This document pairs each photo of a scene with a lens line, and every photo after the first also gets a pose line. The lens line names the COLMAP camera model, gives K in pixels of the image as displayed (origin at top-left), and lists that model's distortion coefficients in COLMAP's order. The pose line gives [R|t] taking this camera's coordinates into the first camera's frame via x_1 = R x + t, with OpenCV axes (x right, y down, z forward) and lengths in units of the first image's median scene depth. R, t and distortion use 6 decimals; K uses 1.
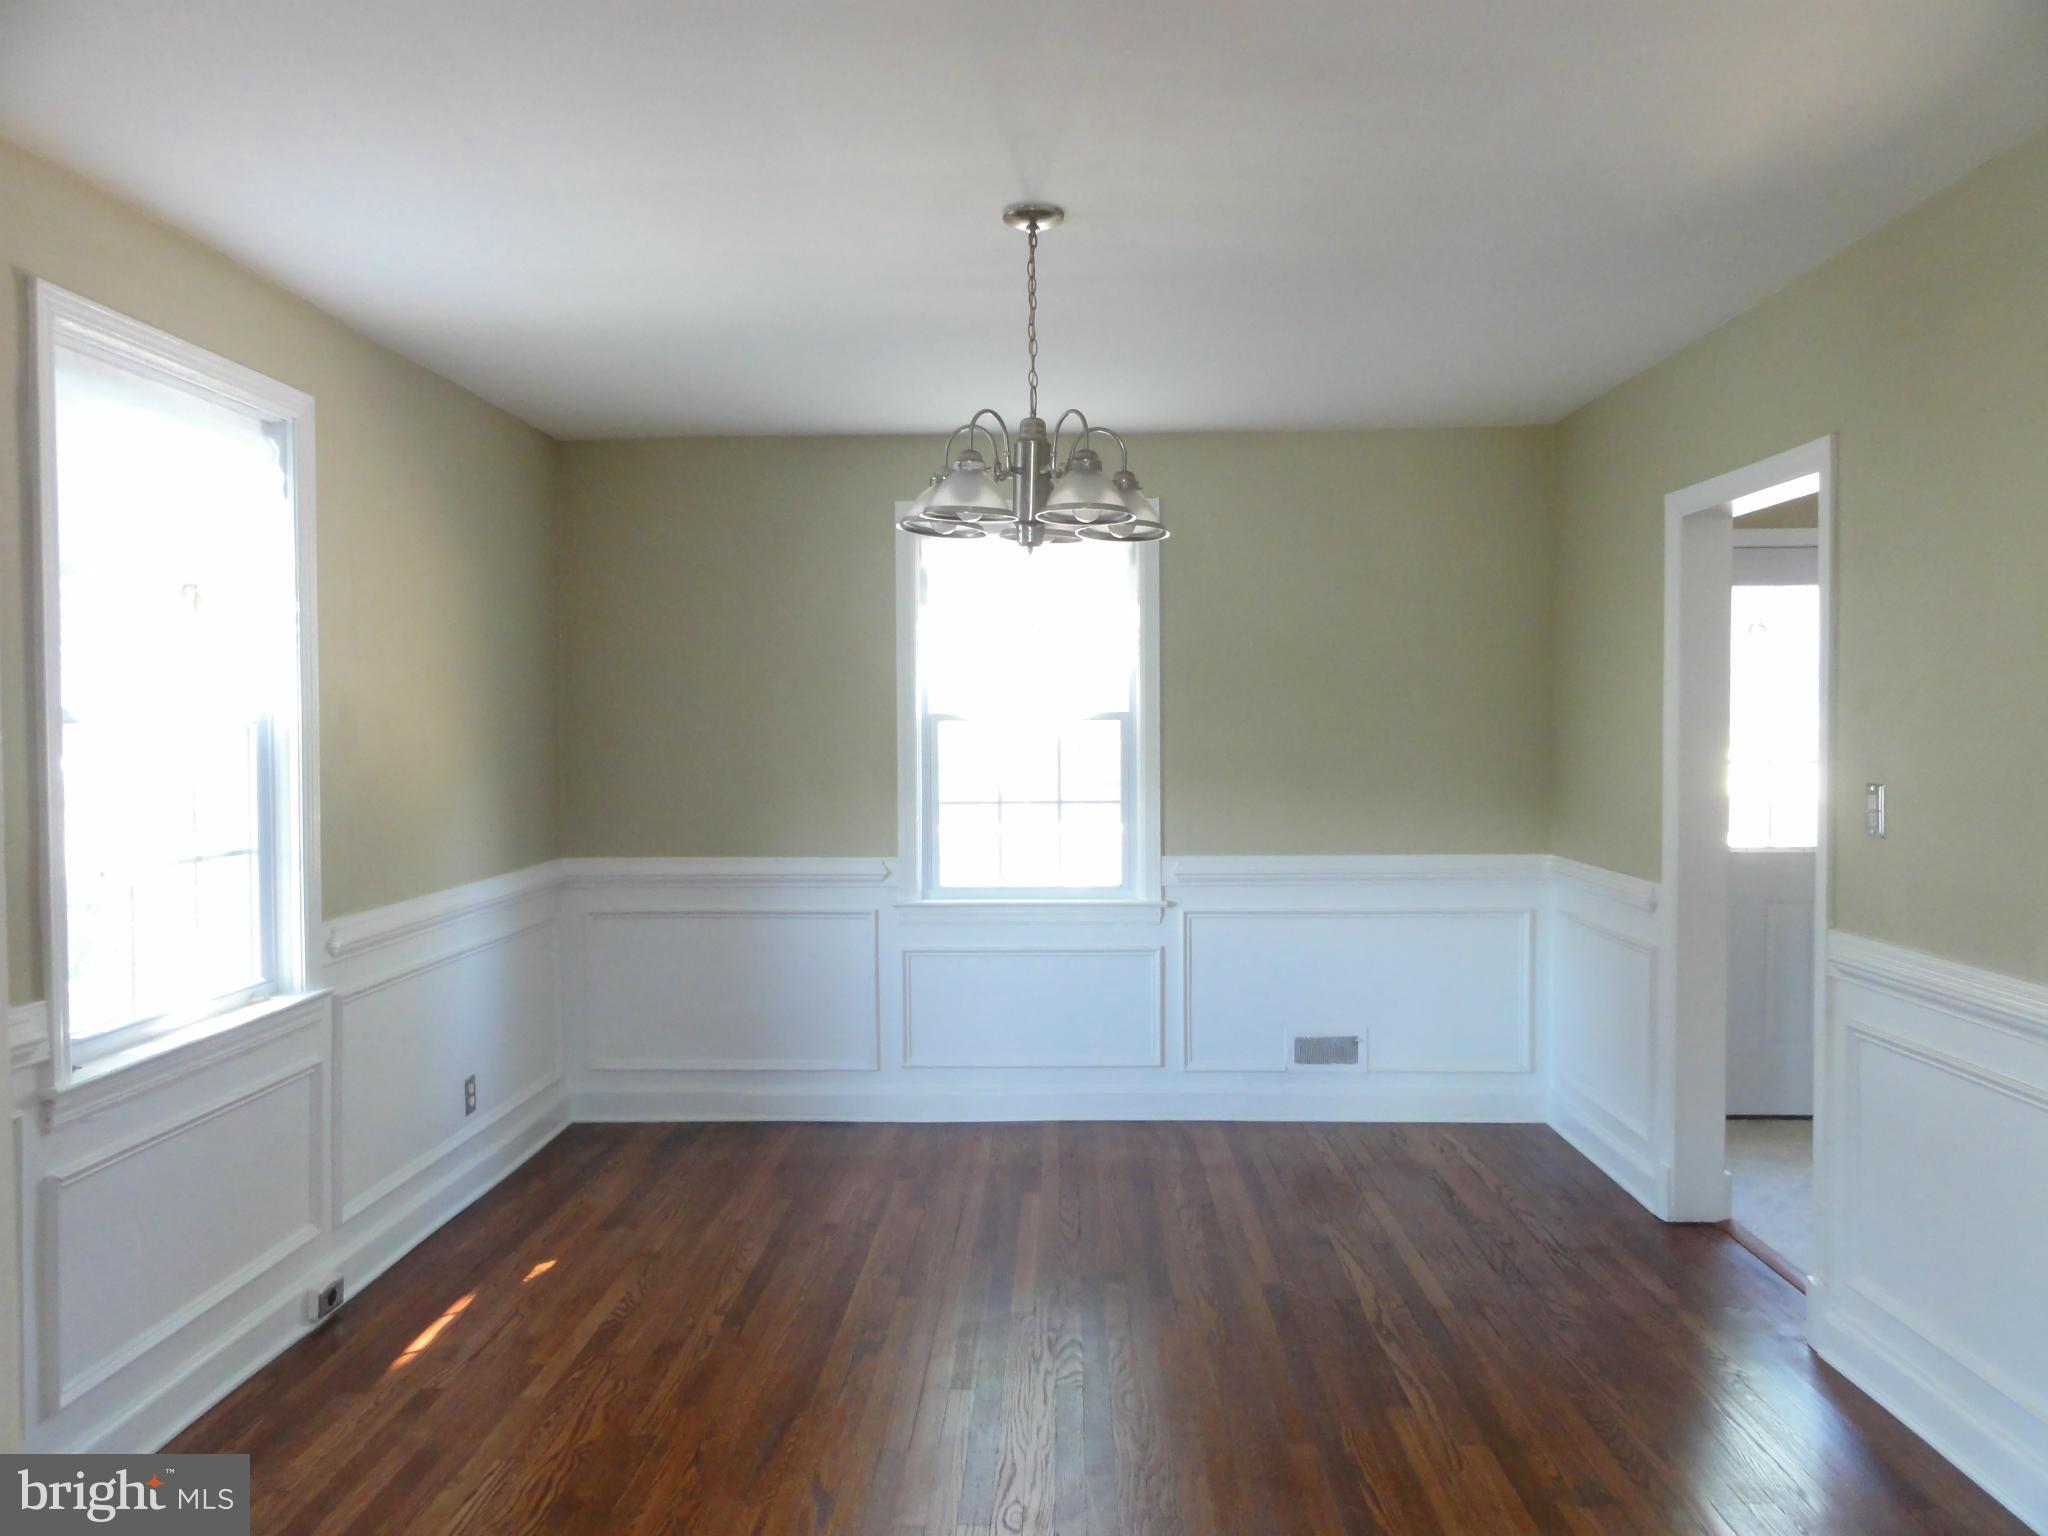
lens RADIAL K [[1440.1, 0, 1024.0], [0, 1440.1, 768.0], [0, 0, 1]] dist [0.001645, 0.006393]
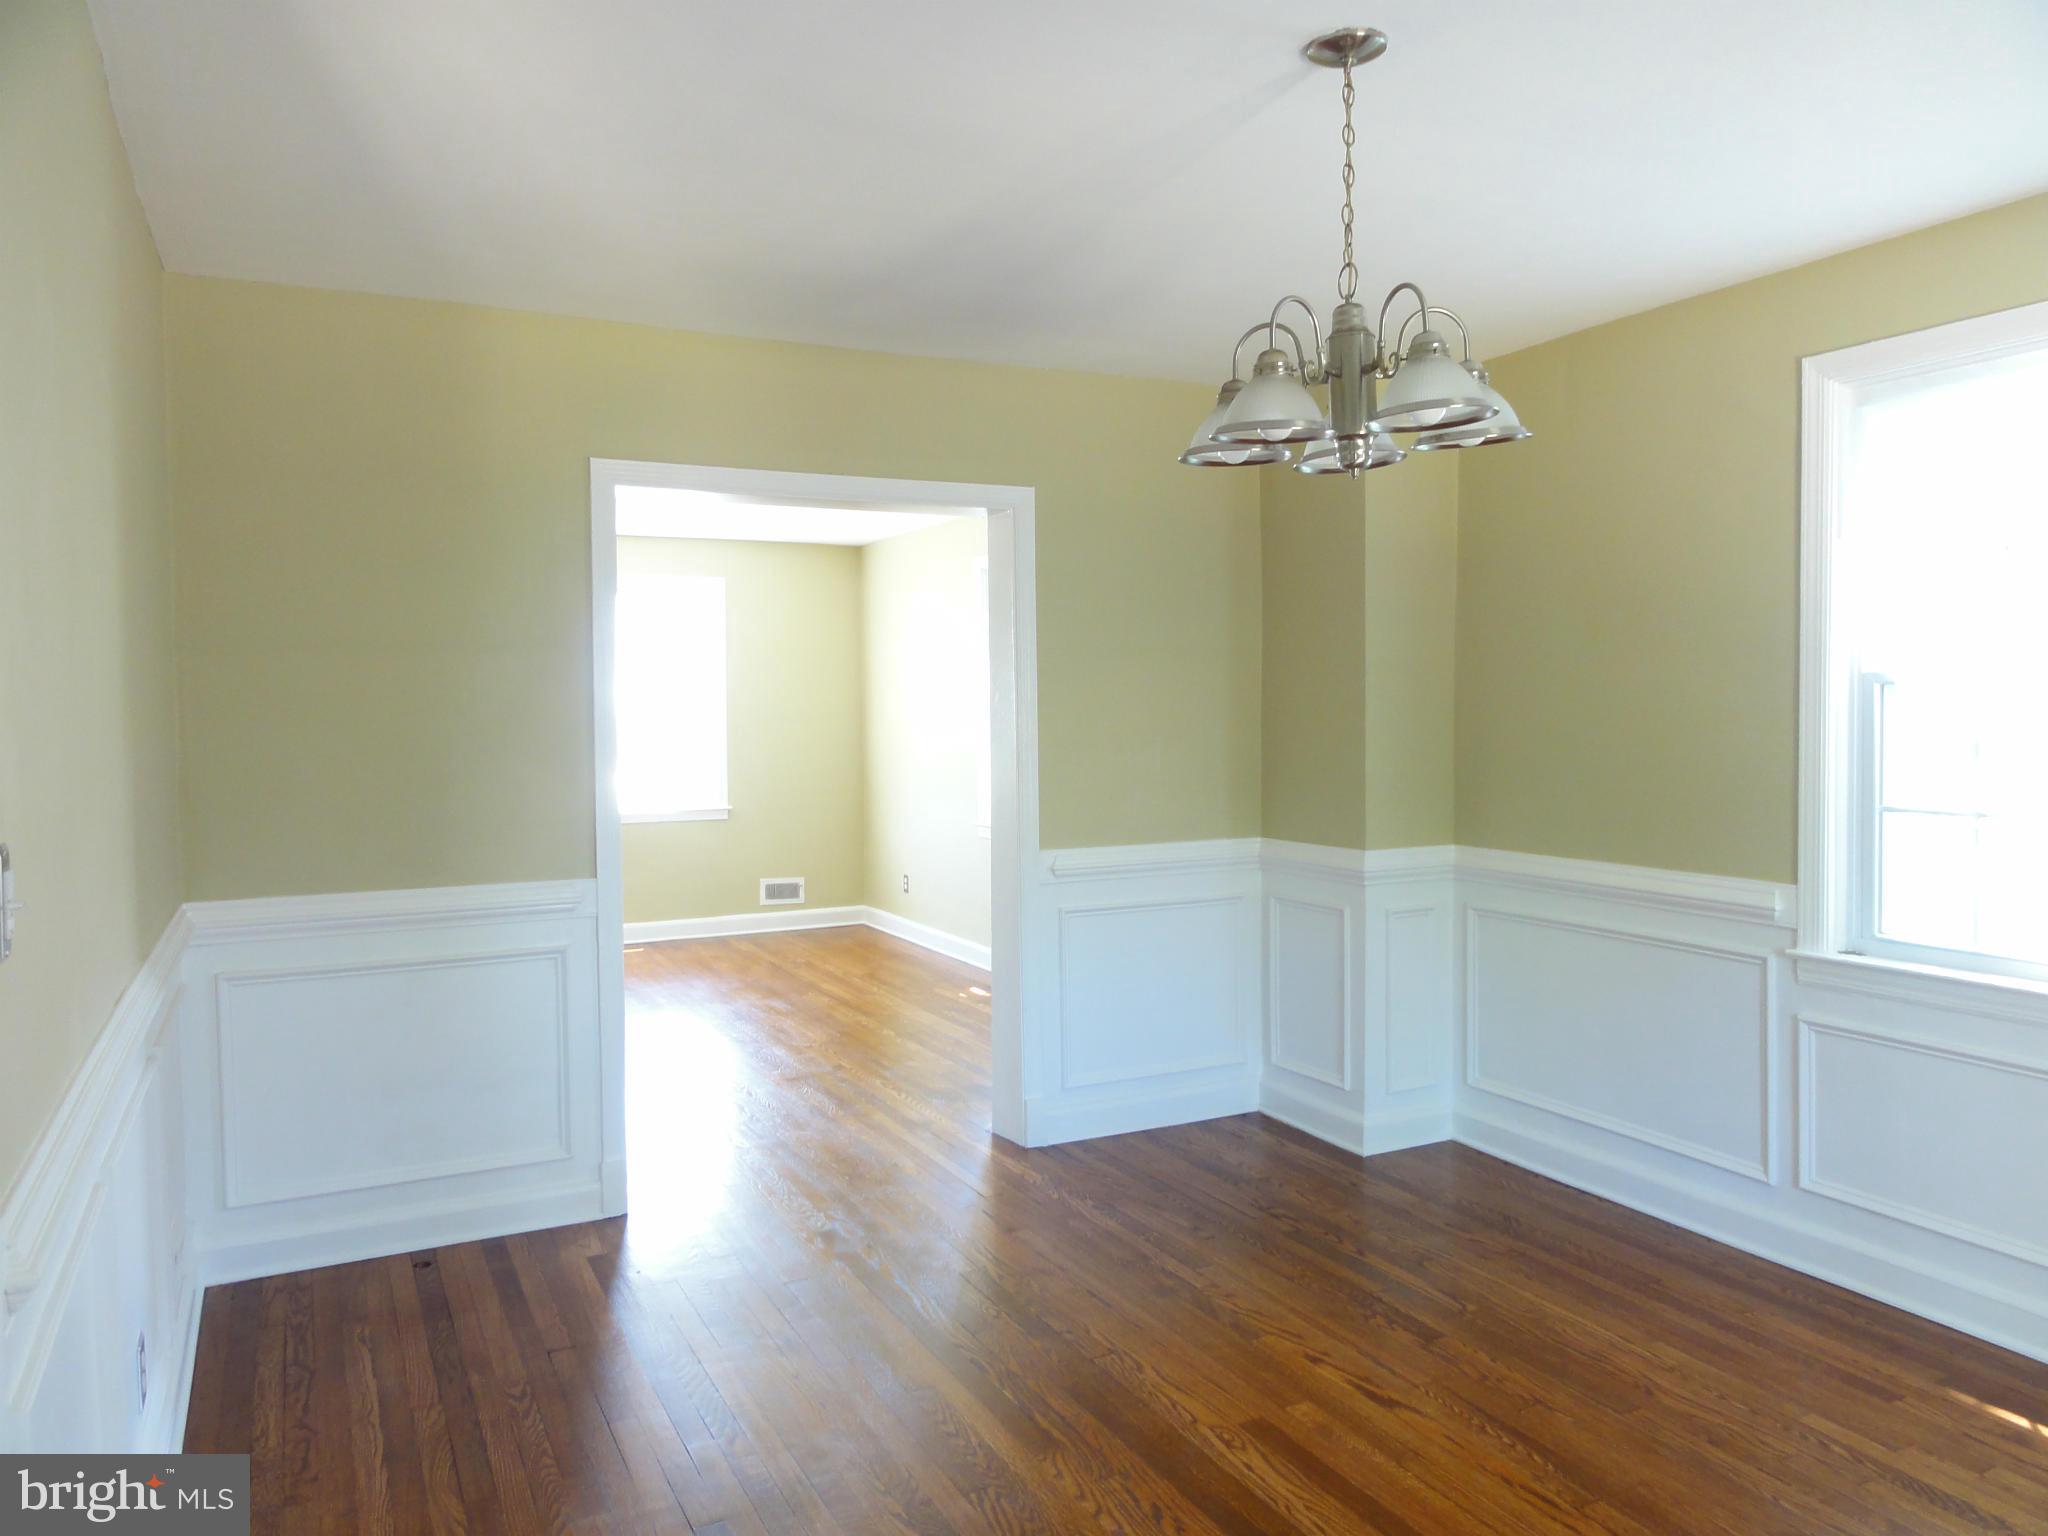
lens RADIAL K [[1440.1, 0, 1024.0], [0, 1440.1, 768.0], [0, 0, 1]] dist [0.001645, 0.006393]
pose [[-0.878991, 0.042086, -0.474978, 0.548005], [0.005206, 0.996885, 0.078696, -0.055227], [0.476810, 0.066701, -0.876472, 1.633481]]
